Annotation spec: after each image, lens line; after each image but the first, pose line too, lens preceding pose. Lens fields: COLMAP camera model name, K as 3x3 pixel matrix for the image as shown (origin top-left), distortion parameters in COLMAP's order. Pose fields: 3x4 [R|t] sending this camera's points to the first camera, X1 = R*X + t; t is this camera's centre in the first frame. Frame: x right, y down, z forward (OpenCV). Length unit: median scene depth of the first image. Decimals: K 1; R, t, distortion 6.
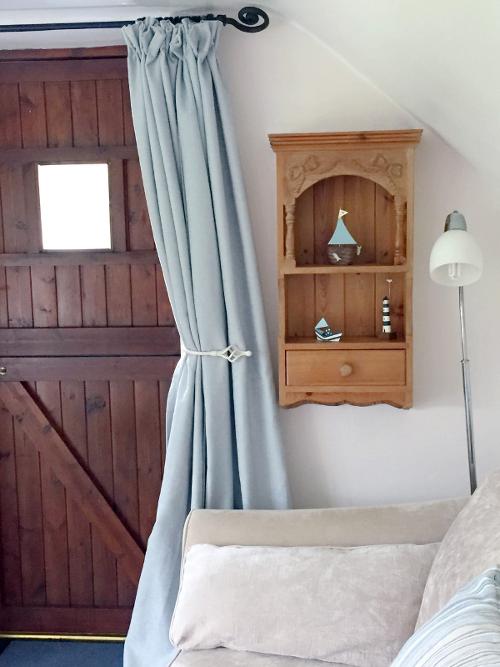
lens RADIAL K [[890.2, 0, 249.0], [0, 890.2, 333.1], [0, 0, 1]] dist [-0.131943, 0.000000]
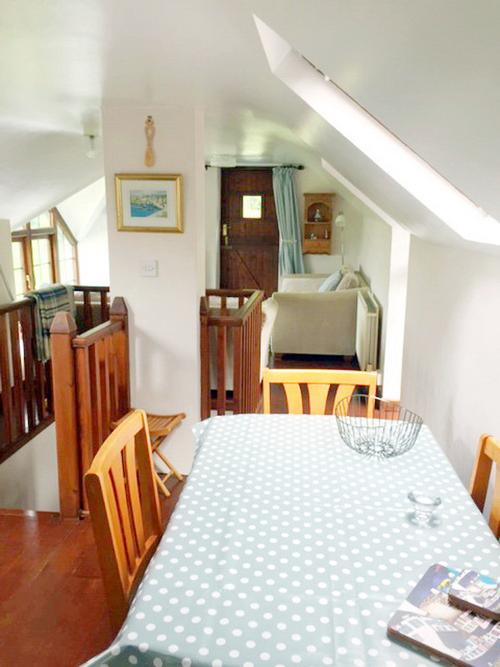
lens RADIAL K [[566.1, 0, 251.8], [0, 566.1, 335.3], [0, 0, 1]] dist [-0.006595, -0.002717]
pose [[0.999250, 0.024813, 0.029724, -0.311913], [-0.027255, 0.996028, 0.084761, 0.272128], [-0.027503, -0.085508, 0.995958, -1.990636]]
